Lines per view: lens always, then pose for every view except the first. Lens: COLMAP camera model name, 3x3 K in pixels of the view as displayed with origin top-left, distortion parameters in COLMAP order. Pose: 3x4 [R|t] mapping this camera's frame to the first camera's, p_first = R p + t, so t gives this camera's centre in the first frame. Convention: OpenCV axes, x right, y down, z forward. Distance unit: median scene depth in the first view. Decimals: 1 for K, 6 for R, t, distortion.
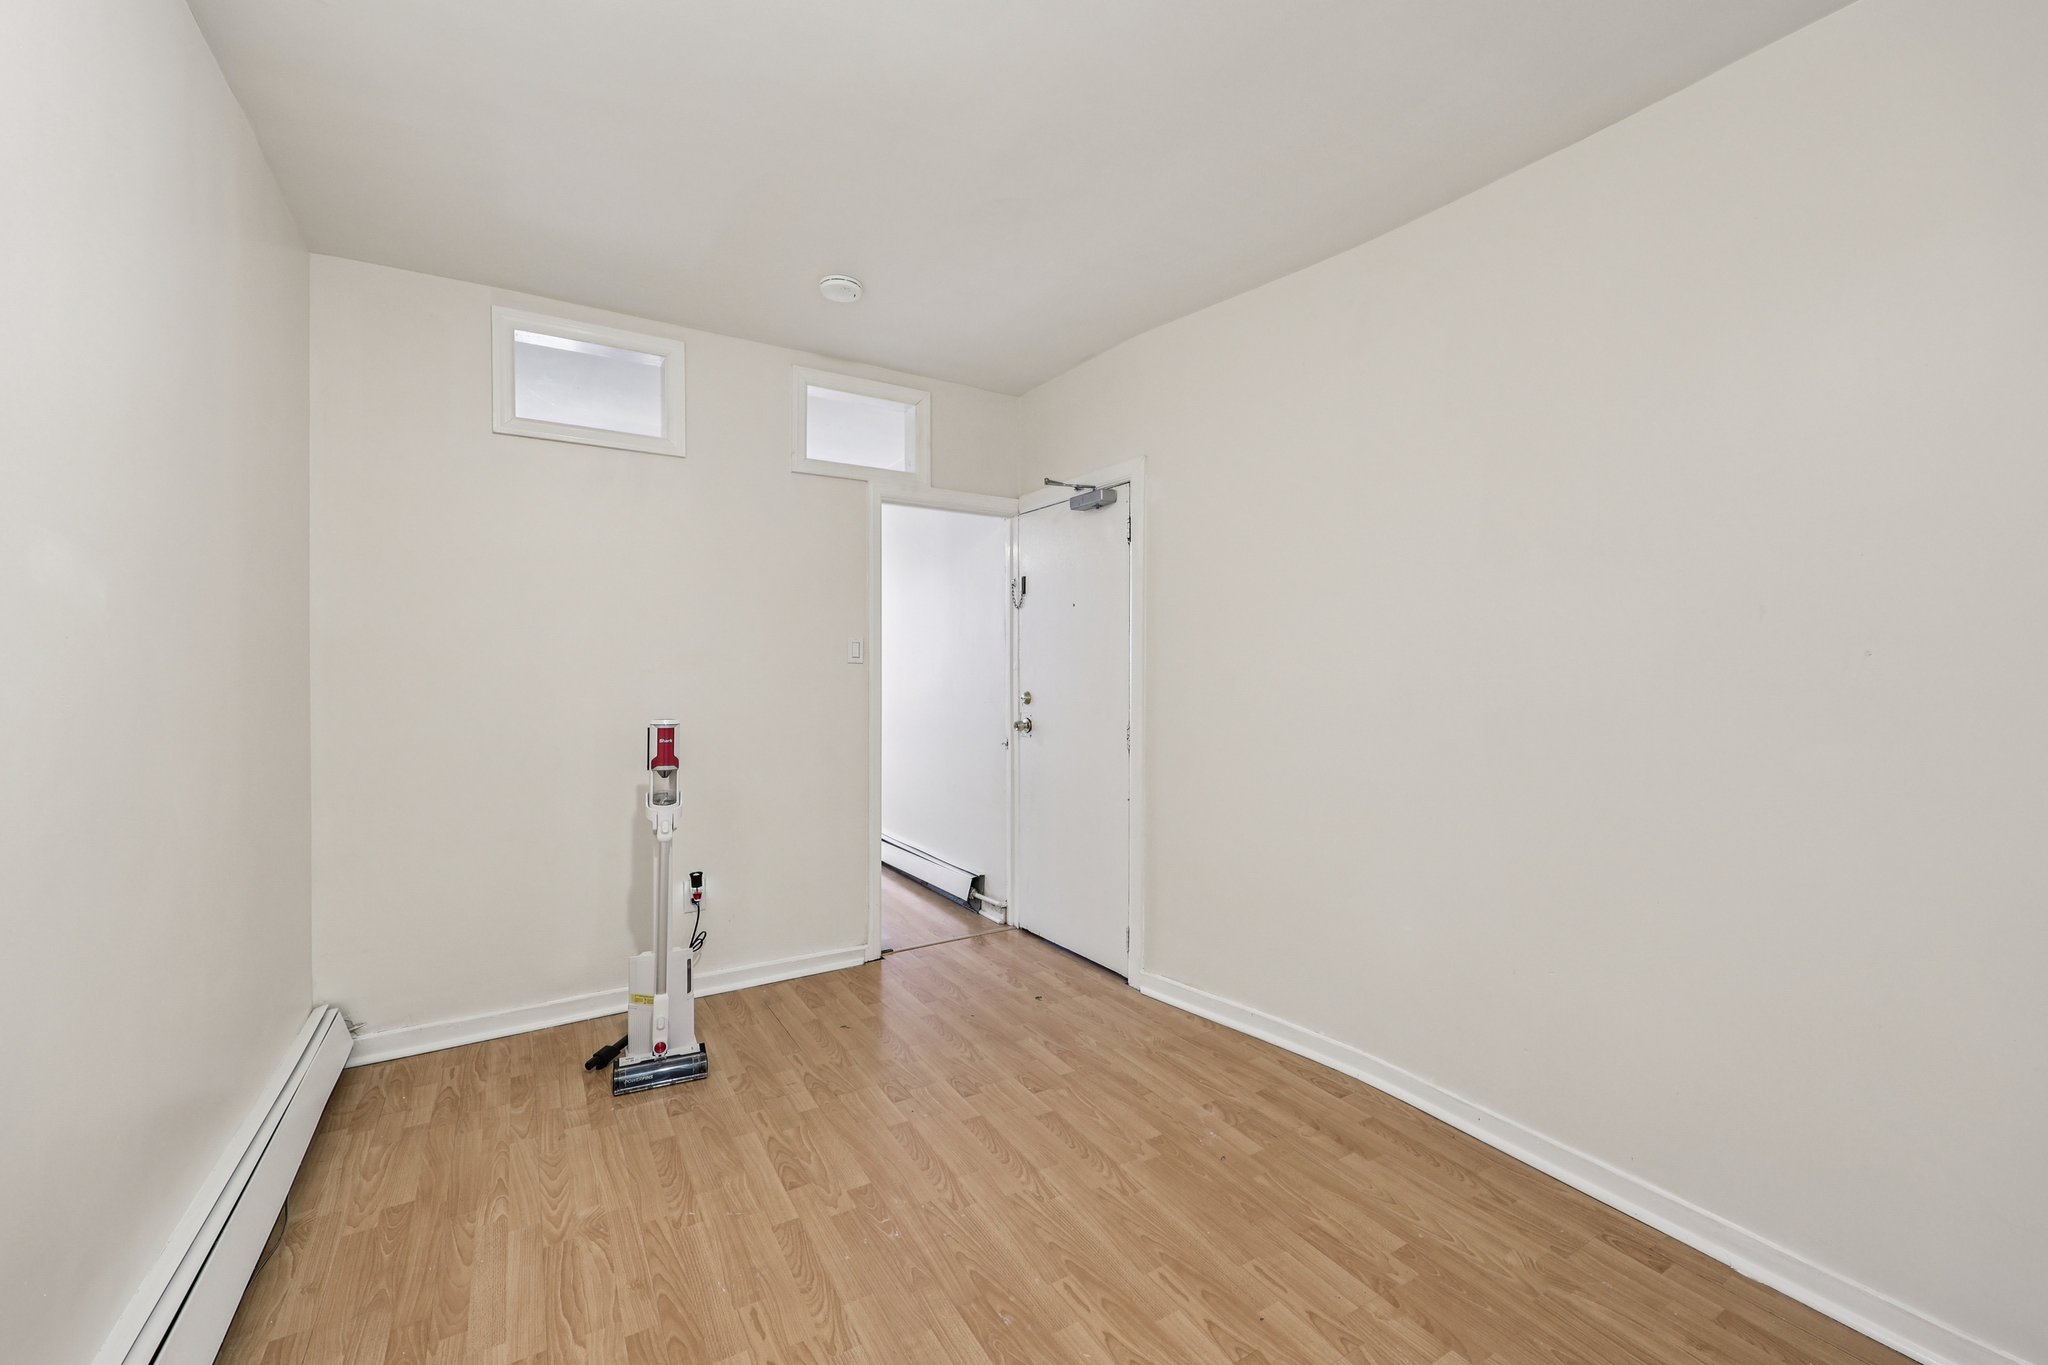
lens RADIAL K [[838.8, 0, 1020.1], [0, 838.8, 678.2], [0, 0, 1]] dist [0.004615, 0.000066]
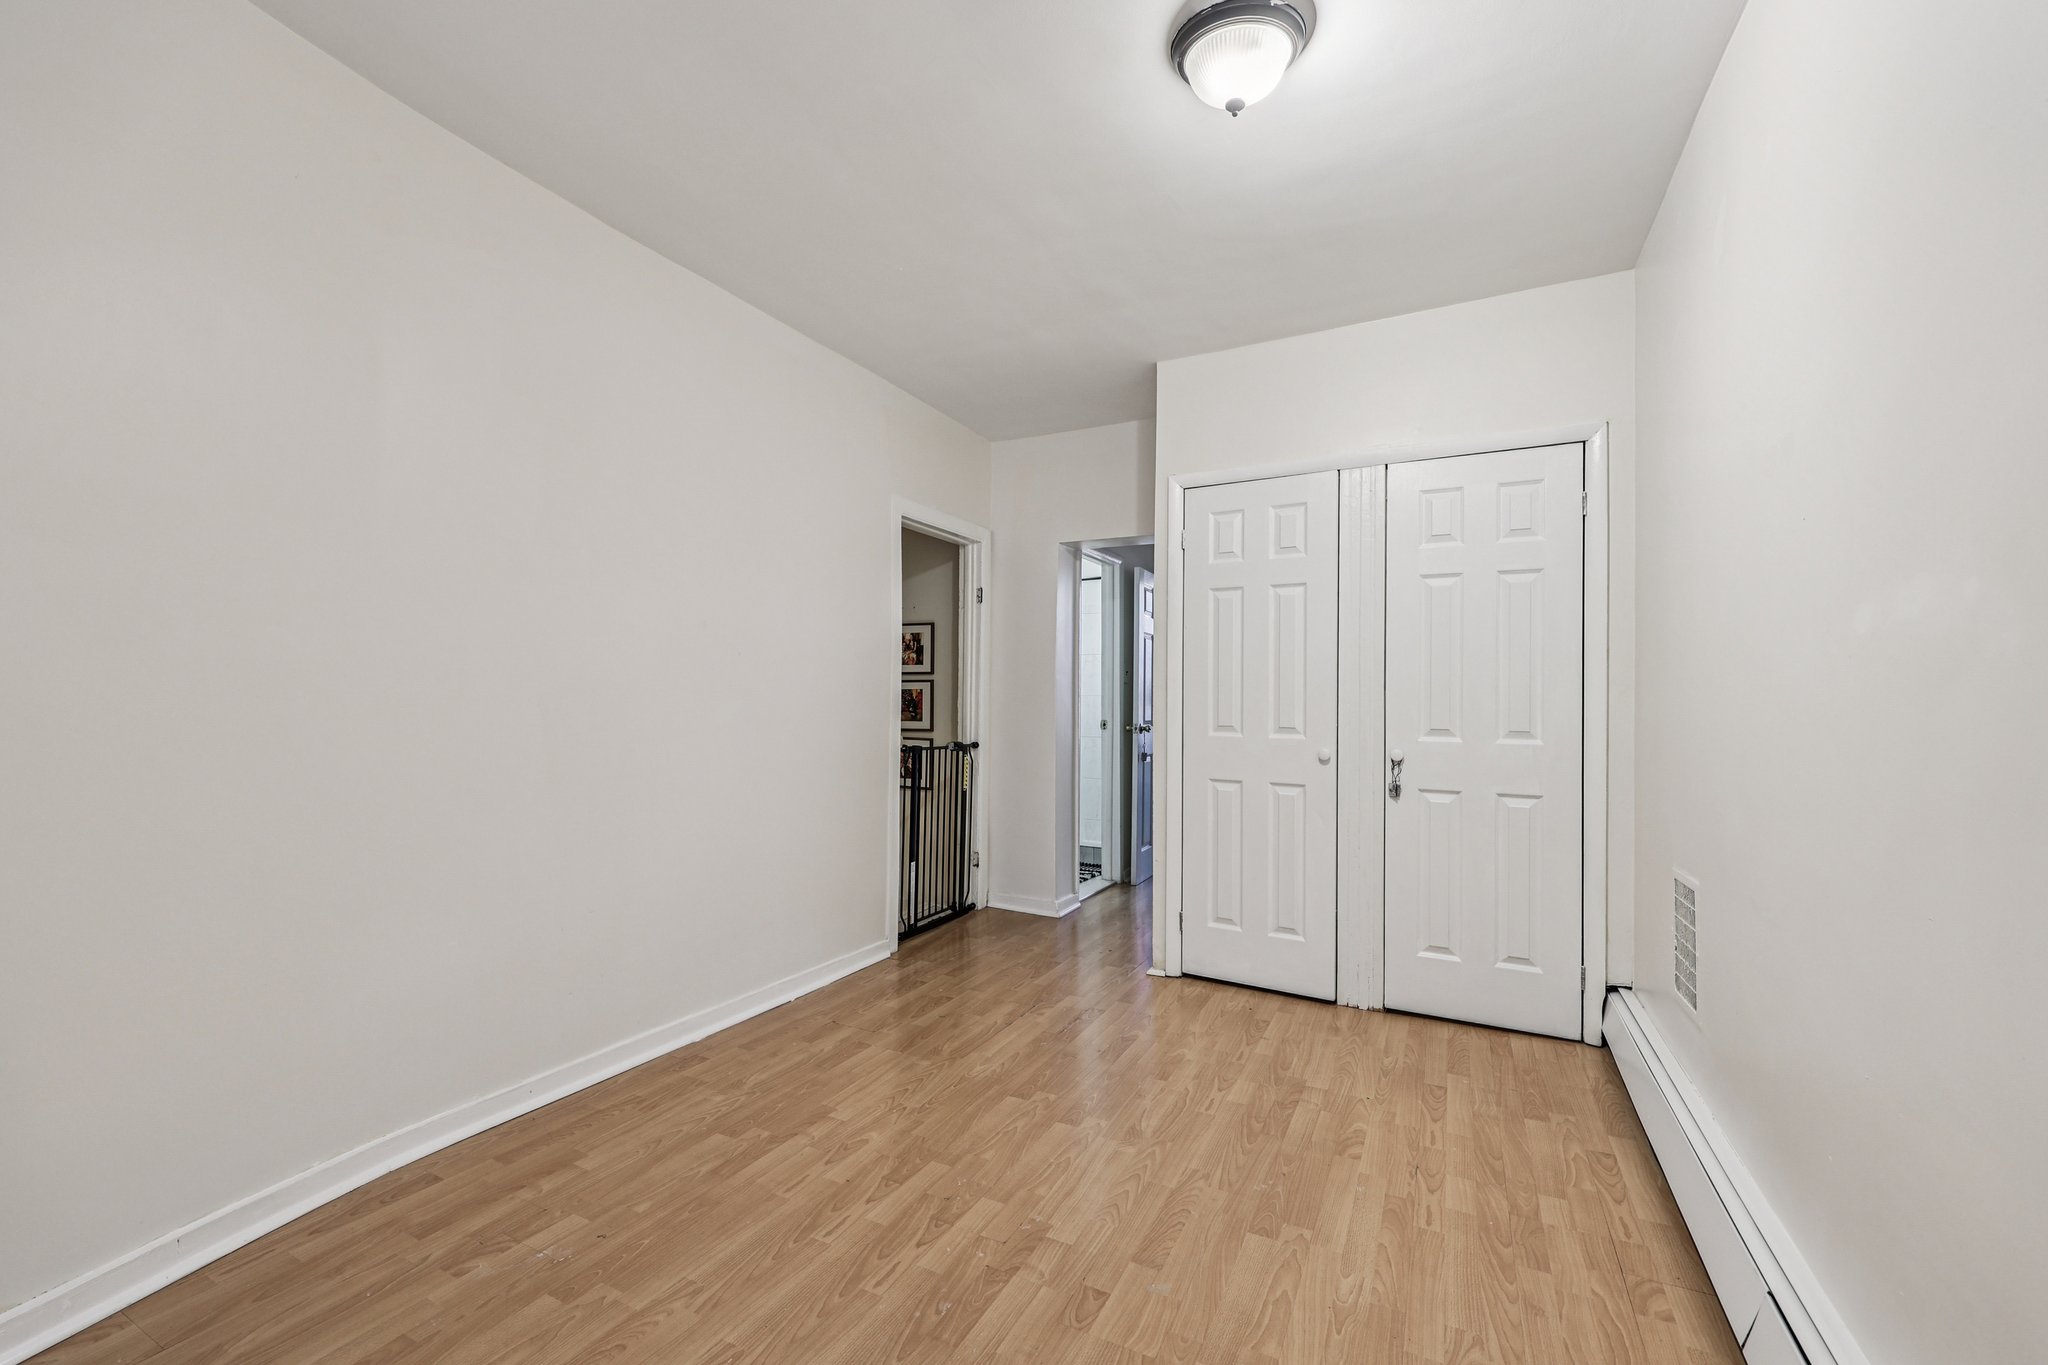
lens RADIAL K [[838.8, 0, 1016.8], [0, 838.8, 694.2], [0, 0, 1]] dist [0.004615, 0.000066]
pose [[-0.518642, 0.000810, 0.854991, -0.598608], [0.001376, 0.999999, -0.000112, 0.040314], [-0.854990, 0.001118, -0.518642, 0.968074]]
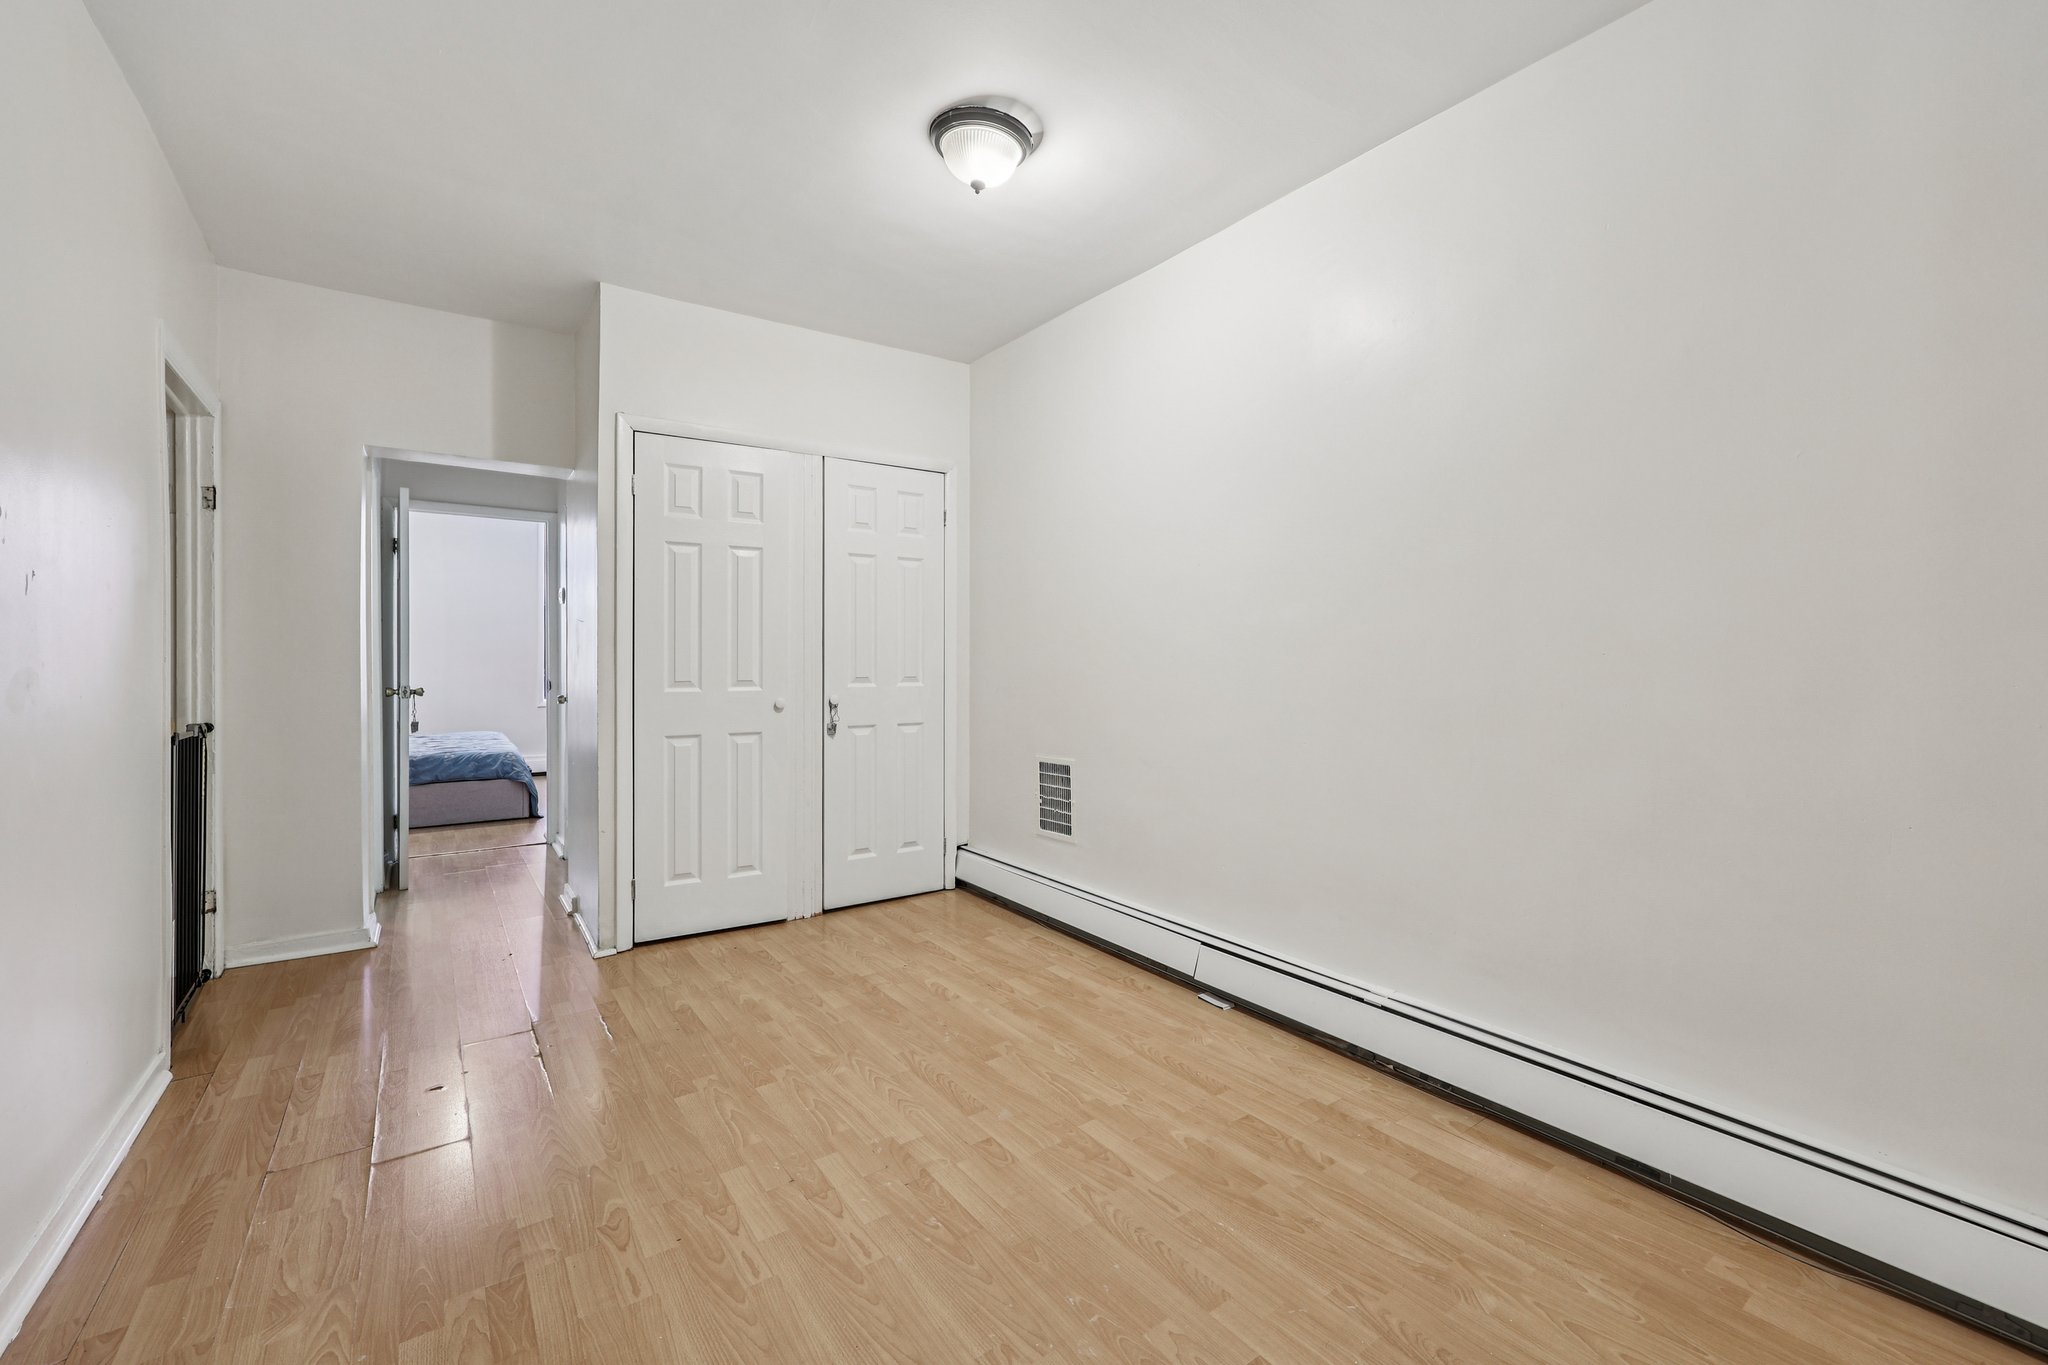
lens RADIAL K [[838.8, 0, 1006.7], [0, 838.8, 664.4], [0, 0, 1]] dist [0.004615, 0.000066]
pose [[-0.998083, 0.001683, -0.061865, -0.029300], [0.000335, 0.999762, 0.021802, 0.035390], [0.061887, 0.021739, -0.997846, 1.372182]]
